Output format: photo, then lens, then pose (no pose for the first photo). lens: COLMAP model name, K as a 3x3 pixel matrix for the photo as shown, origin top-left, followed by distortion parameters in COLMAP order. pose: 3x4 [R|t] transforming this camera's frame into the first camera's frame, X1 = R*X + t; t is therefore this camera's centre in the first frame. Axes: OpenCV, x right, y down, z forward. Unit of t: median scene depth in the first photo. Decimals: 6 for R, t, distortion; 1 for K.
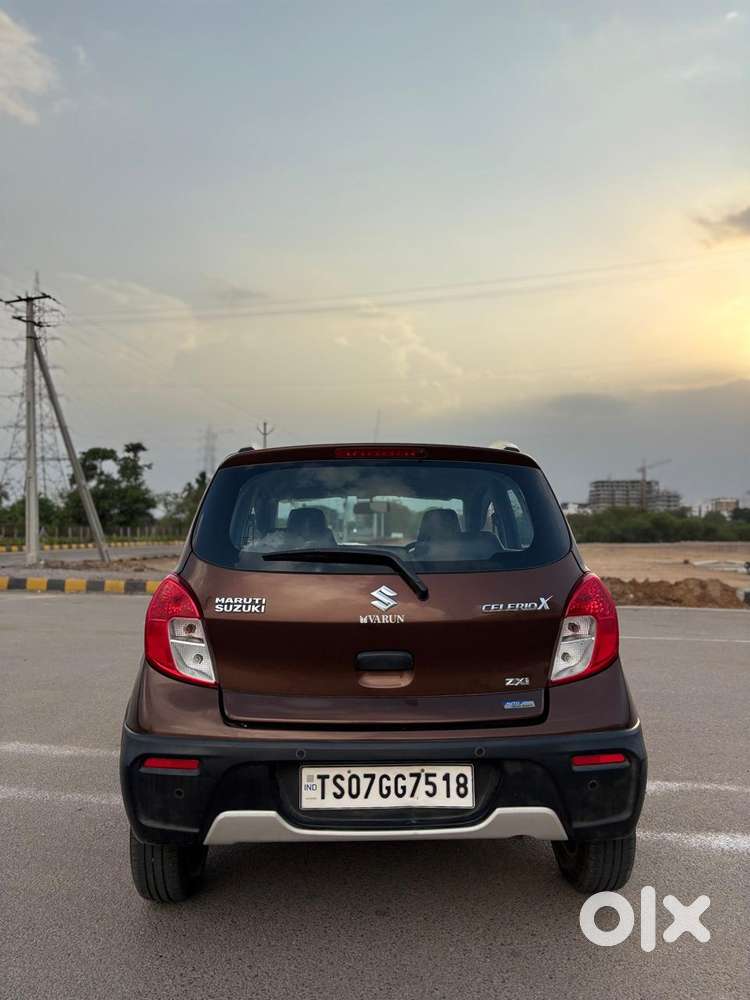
lens RADIAL K [[726.6, 0, 375.0], [0, 726.6, 500.0], [0, 0, 1]] dist [0.004809, 0.002512]
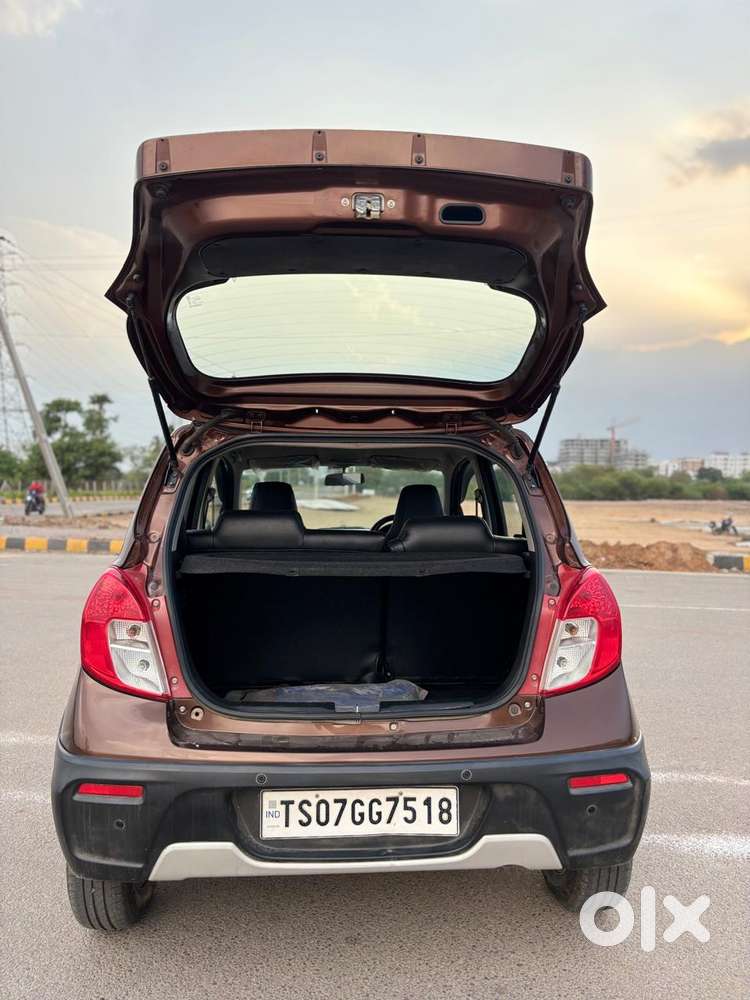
lens RADIAL K [[730.4, 0, 375.0], [0, 730.4, 500.0], [0, 0, 1]] dist [0.000749, 0.003465]
pose [[0.999155, 0.008374, 0.040231, -0.004263], [-0.010762, 0.998170, 0.059509, -0.035586], [-0.039659, -0.059892, 0.997417, 0.140502]]
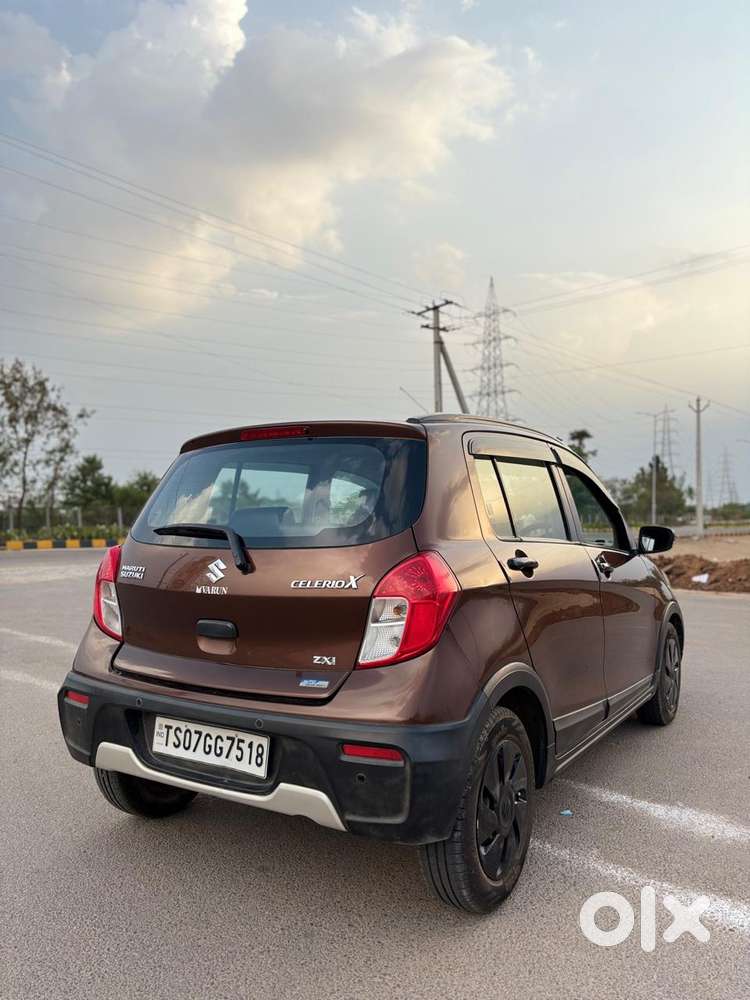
lens RADIAL K [[730.4, 0, 375.0], [0, 730.4, 500.0], [0, 0, 1]] dist [0.000749, 0.003465]
pose [[0.839795, -0.019202, -0.542565, 0.810374], [0.029524, 0.999511, 0.010324, 0.028518], [0.542101, -0.024689, 0.839951, 0.233984]]
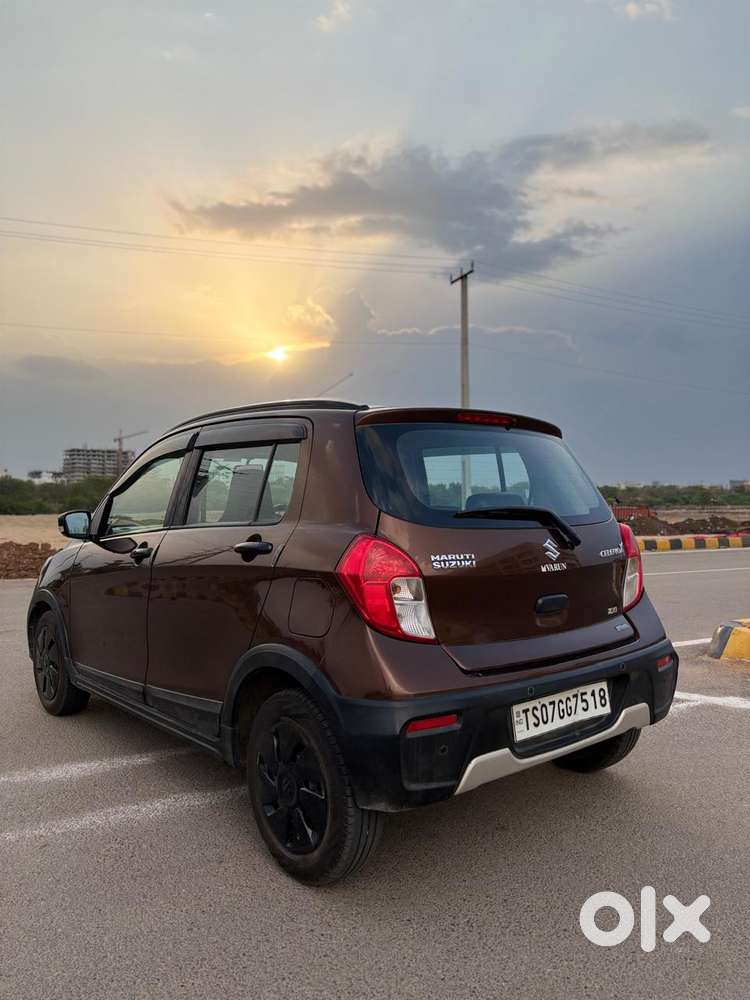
lens RADIAL K [[730.4, 0, 375.0], [0, 730.4, 500.0], [0, 0, 1]] dist [0.000749, 0.003465]
pose [[0.788660, 0.002836, 0.614823, -0.935255], [-0.027726, 0.999136, 0.030956, 0.031101], [-0.614204, -0.041460, 0.788057, 0.274810]]
